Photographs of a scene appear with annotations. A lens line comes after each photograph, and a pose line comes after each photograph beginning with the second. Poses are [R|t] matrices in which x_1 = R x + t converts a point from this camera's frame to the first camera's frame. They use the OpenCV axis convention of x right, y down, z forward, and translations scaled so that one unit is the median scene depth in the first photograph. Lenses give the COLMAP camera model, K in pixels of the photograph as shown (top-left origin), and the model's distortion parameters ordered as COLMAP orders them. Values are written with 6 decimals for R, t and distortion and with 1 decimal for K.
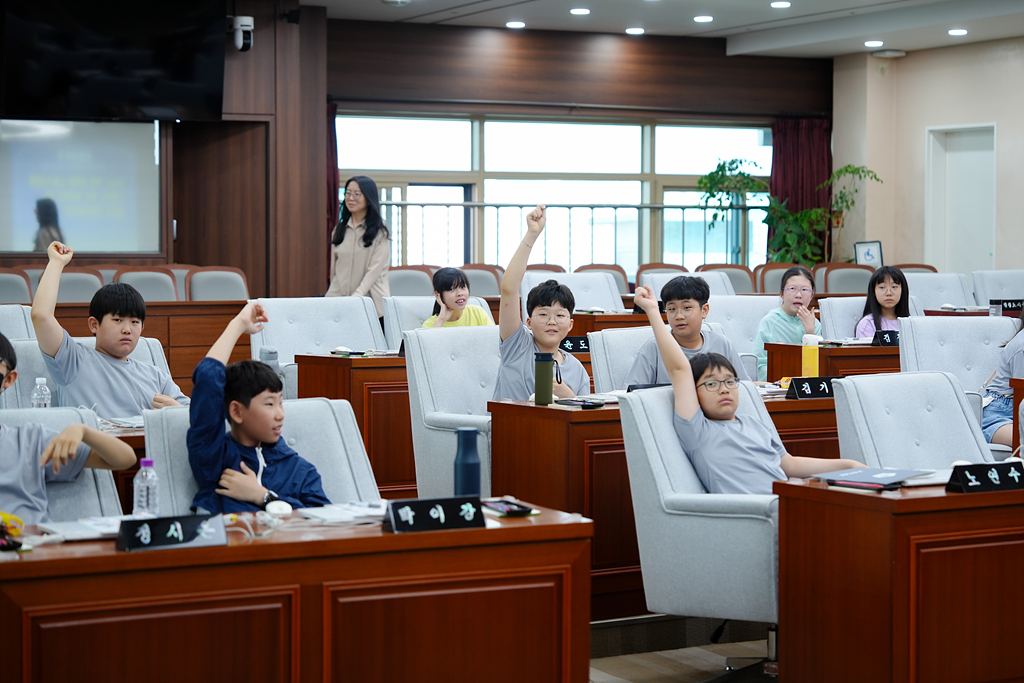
lens RADIAL K [[2054.5, 0, 512.0], [0, 2054.5, 341.5], [0, 0, 1]] dist [0.026160, -0.068934]
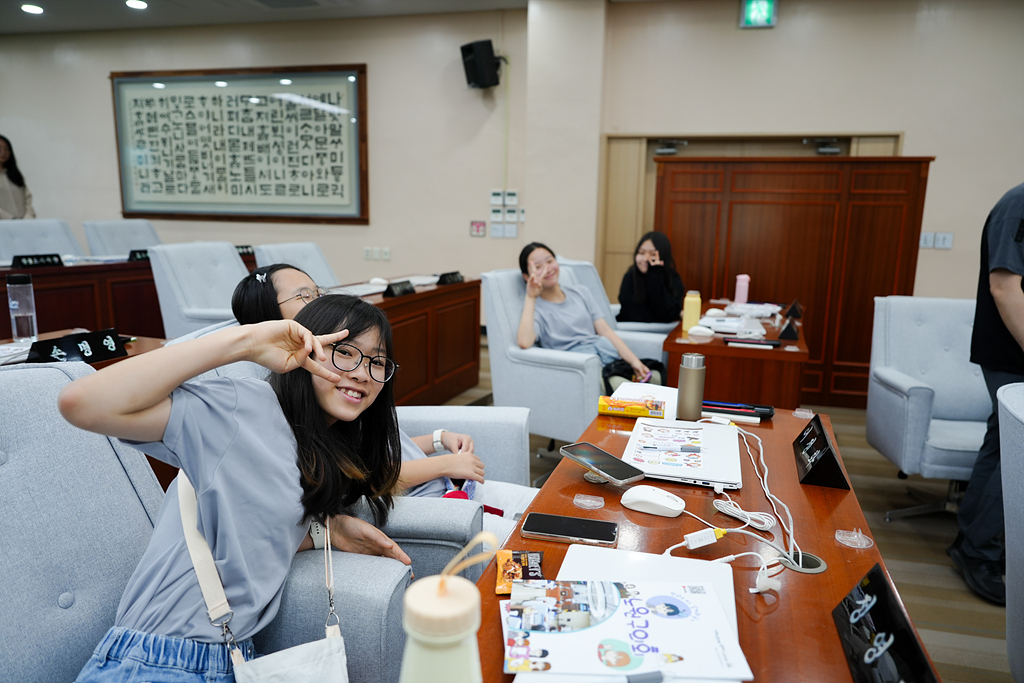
lens RADIAL K [[697.6, 0, 513.6], [0, 697.6, 340.1], [0, 0, 1]] dist [-0.016159, 0.020995]
pose [[0.649442, -0.121838, 0.750587, 0.099867], [0.016997, 0.989160, 0.145857, -0.016660], [-0.760221, -0.081968, 0.644472, 0.436206]]
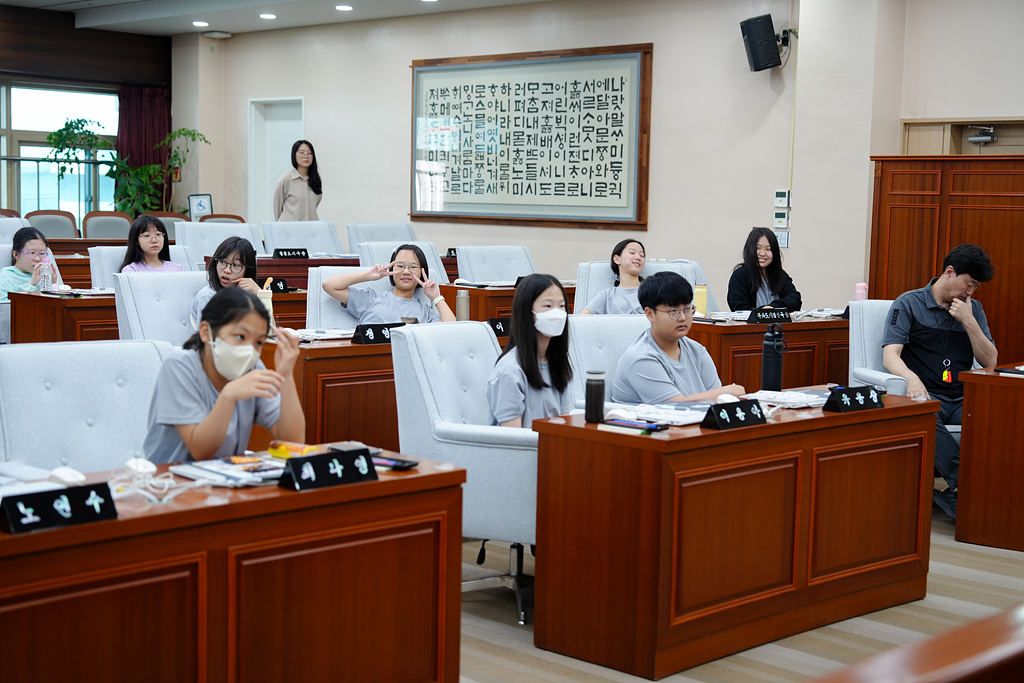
lens RADIAL K [[1476.1, 0, 508.2], [0, 1476.1, 344.9], [0, 0, 1]] dist [0.022693, -0.031870]
pose [[0.946316, -0.008715, 0.323126, 0.066913], [-0.007935, 0.998709, 0.050173, -0.006409], [-0.323146, -0.050044, 0.945025, 0.139826]]
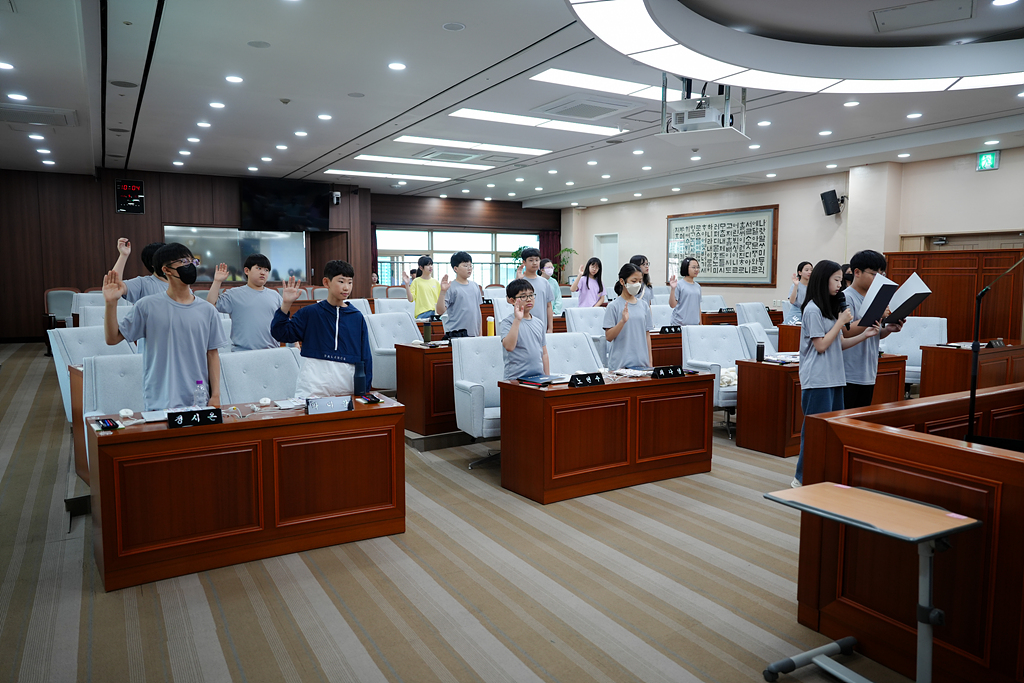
lens RADIAL K [[697.6, 0, 513.6], [0, 697.6, 340.1], [0, 0, 1]] dist [-0.016159, 0.020995]
pose [[0.997707, -0.007958, 0.067214, 0.029843], [0.004957, 0.998989, 0.044691, -0.004786], [-0.067502, -0.044255, 0.996737, 0.066881]]
